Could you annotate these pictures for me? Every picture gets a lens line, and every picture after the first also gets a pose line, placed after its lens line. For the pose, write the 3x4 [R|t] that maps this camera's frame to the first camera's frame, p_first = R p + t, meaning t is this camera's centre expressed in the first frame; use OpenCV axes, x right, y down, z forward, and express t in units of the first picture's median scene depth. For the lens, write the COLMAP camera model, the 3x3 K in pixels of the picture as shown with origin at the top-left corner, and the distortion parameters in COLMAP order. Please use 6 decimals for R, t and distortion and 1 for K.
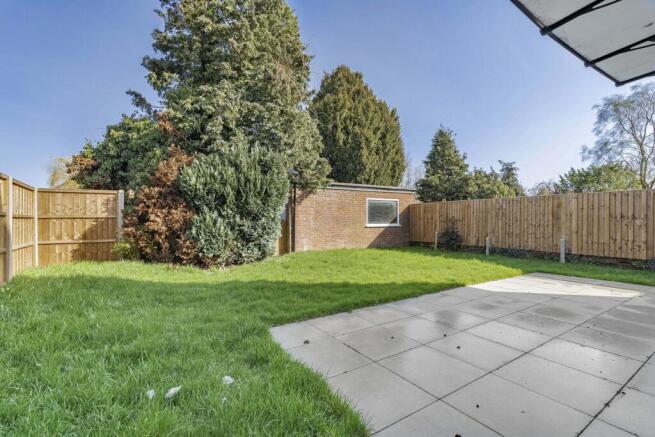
lens RADIAL K [[294.4, 0, 327.3], [0, 294.4, 219.5], [0, 0, 1]] dist [-0.001452, 0.000403]
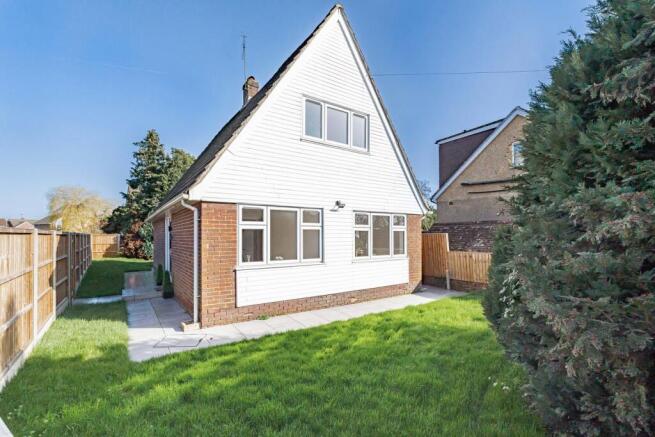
lens RADIAL K [[294.4, 0, 325.7], [0, 294.4, 235.2], [0, 0, 1]] dist [-0.001452, 0.000403]
pose [[0.999482, -0.004188, 0.031894, 1.265841], [0.004116, 0.999989, 0.002310, -0.089316], [-0.031903, -0.002178, 0.999489, -1.997792]]
